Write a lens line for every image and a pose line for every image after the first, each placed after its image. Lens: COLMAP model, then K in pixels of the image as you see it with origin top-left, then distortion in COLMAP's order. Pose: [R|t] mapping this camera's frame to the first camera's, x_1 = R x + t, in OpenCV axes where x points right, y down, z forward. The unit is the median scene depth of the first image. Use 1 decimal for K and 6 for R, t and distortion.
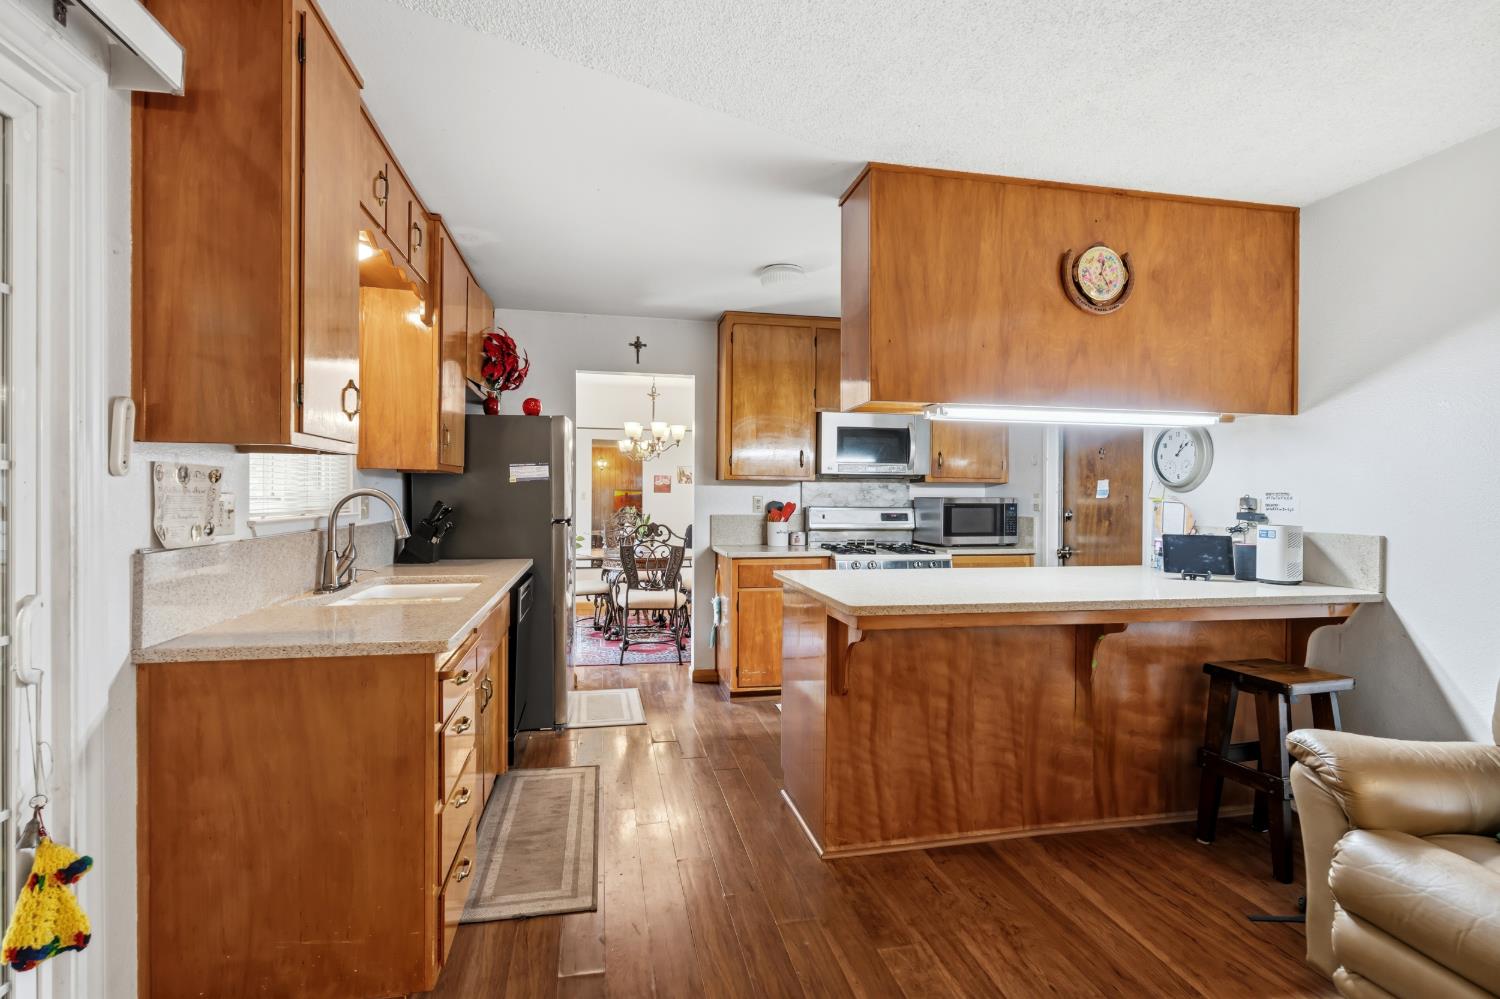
lens RADIAL K [[667.3, 0, 750.0], [0, 667.3, 499.5], [0, 0, 1]] dist [-0.001009, 0.000229]
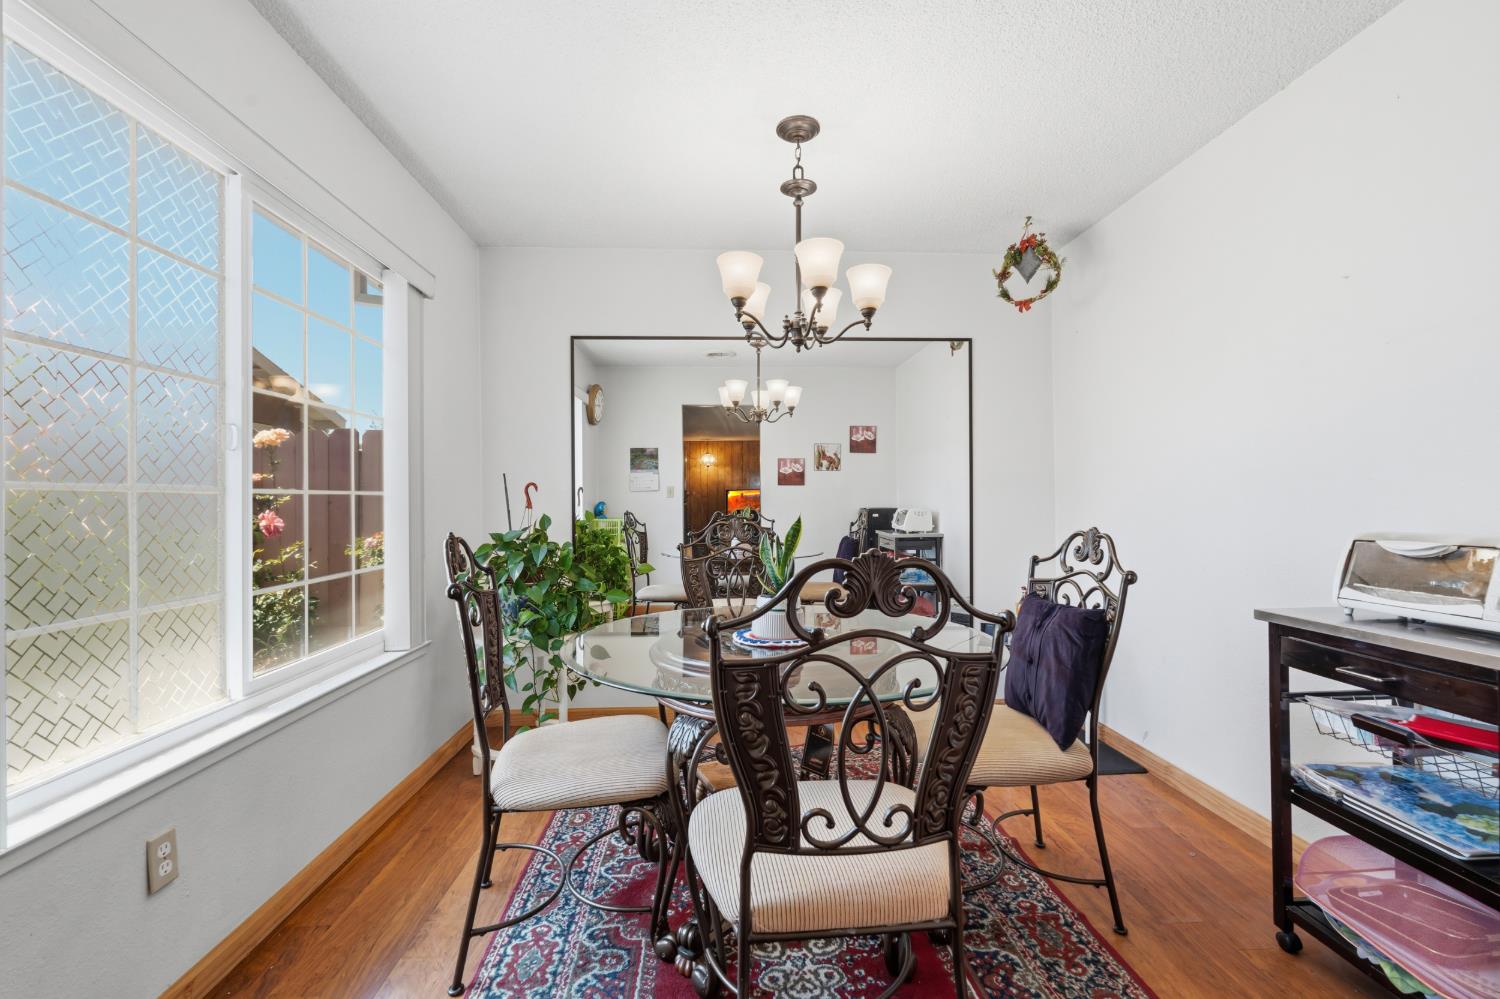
lens RADIAL K [[667.3, 0, 750.0], [0, 667.3, 499.5], [0, 0, 1]] dist [-0.001009, 0.000229]
pose [[0.986702, -0.008762, -0.162305, -0.145539], [0.007467, 0.999935, -0.008585, 0.020469], [0.162370, 0.007259, 0.986703, 0.775952]]
